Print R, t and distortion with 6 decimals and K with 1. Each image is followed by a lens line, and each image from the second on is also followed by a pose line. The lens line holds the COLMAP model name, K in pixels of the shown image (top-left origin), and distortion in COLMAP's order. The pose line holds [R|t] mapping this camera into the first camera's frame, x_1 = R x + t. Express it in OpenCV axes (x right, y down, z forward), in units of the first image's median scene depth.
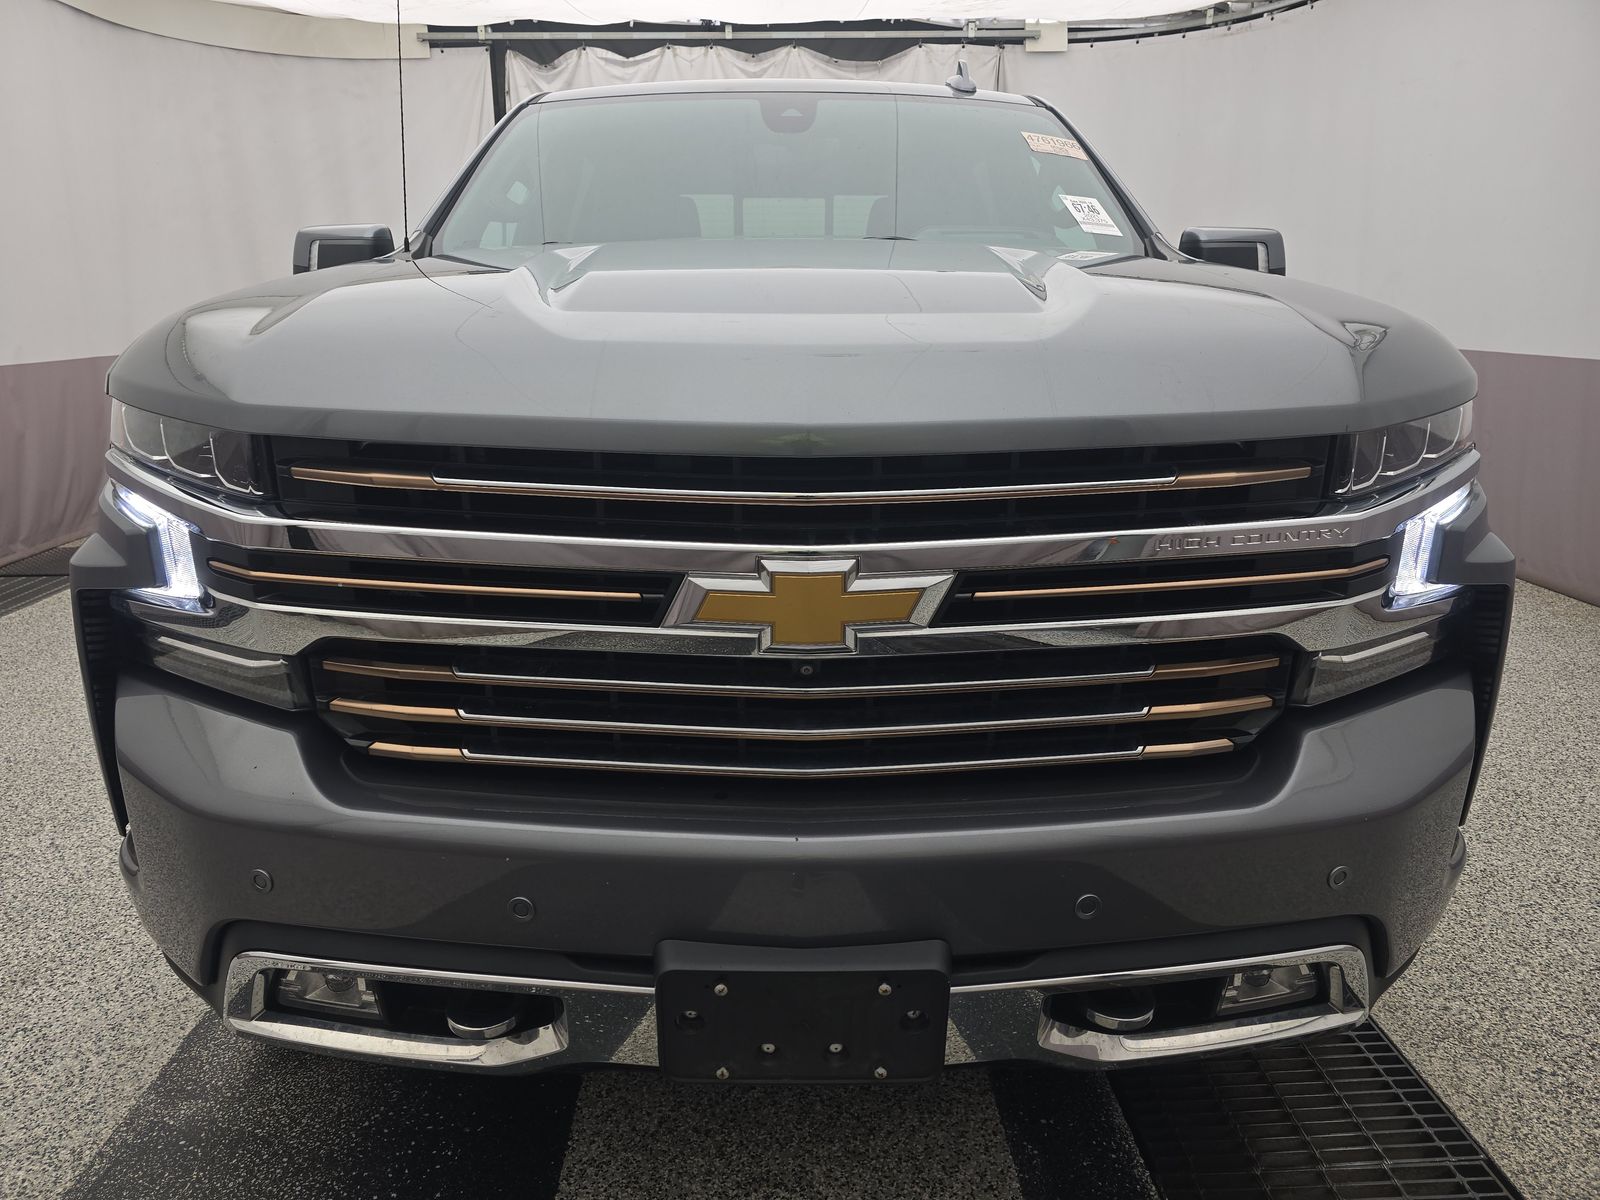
lens RADIAL K [[1082.9, 0, 790.2], [0, 1082.9, 600.9], [0, 0, 1]] dist [0.046464, -0.040989]
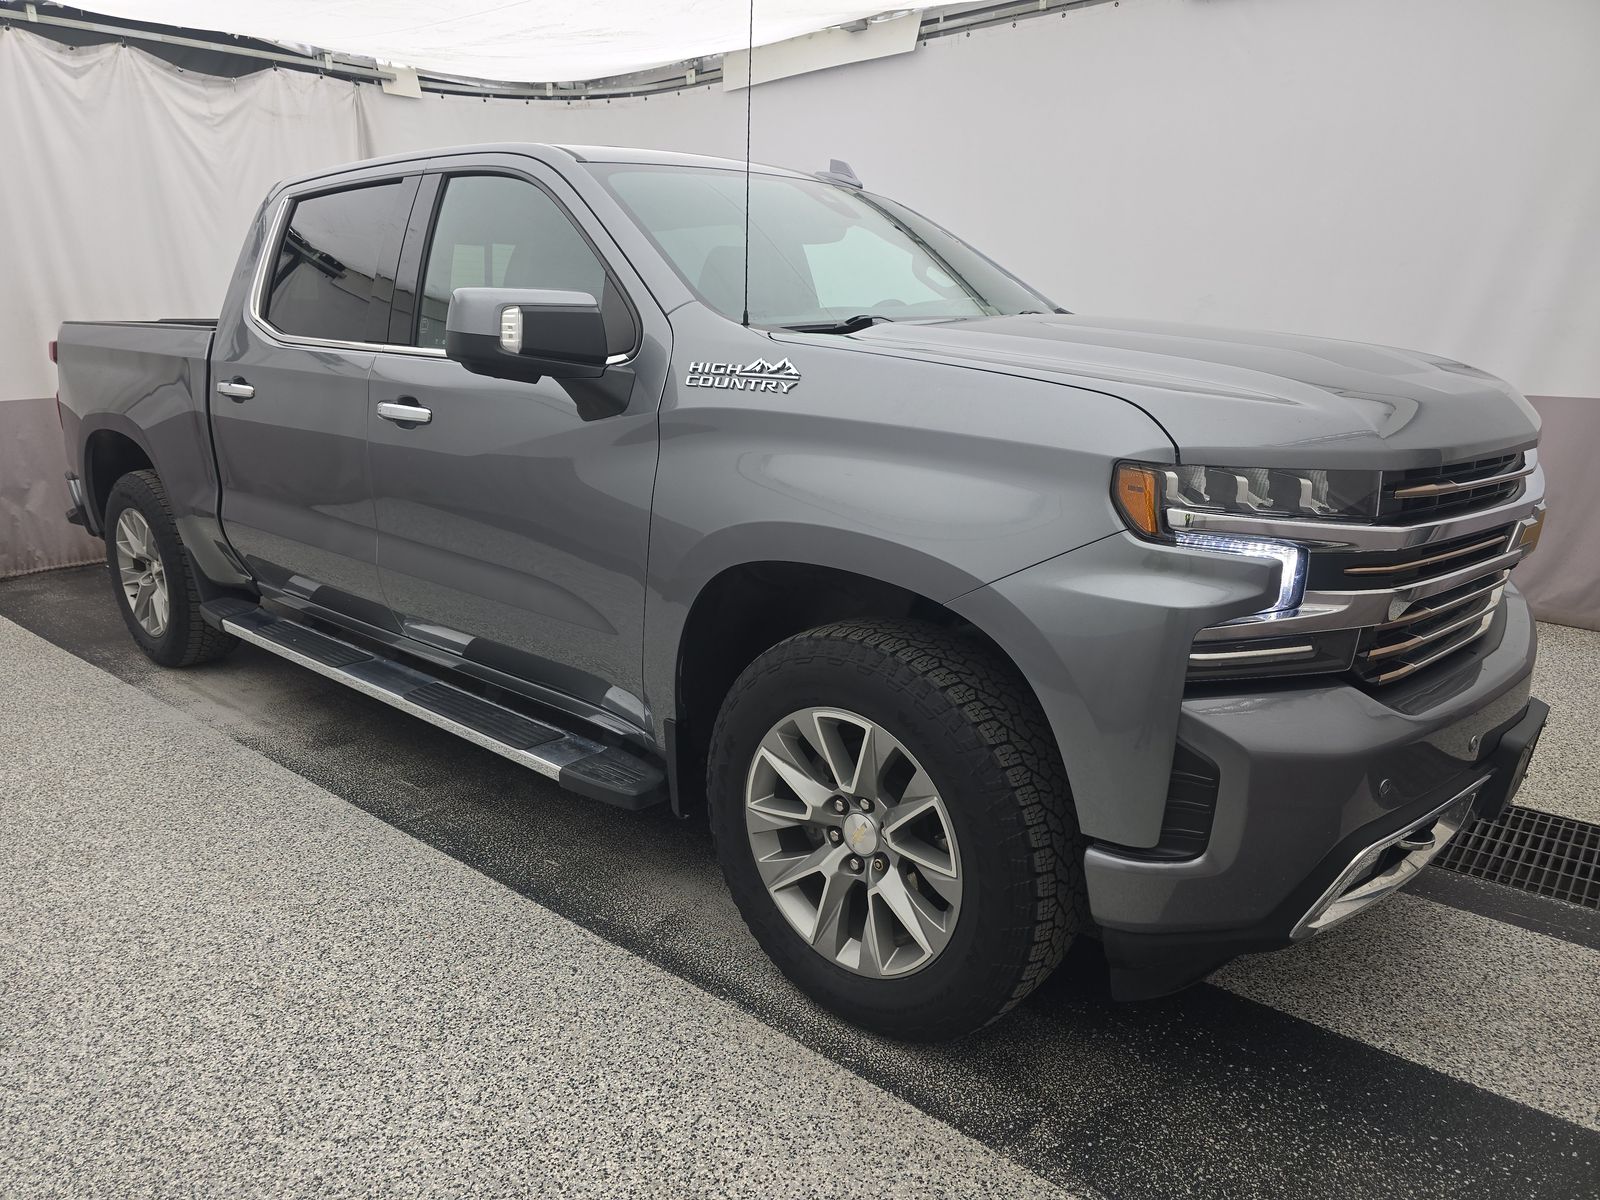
lens RADIAL K [[1082.9, 0, 790.2], [0, 1082.9, 600.9], [0, 0, 1]] dist [0.046464, -0.040989]
pose [[0.668041, -0.189244, 0.719659, -0.342821], [0.205694, 0.976401, 0.065816, -0.040479], [-0.715130, 0.104062, 0.691202, 0.095823]]
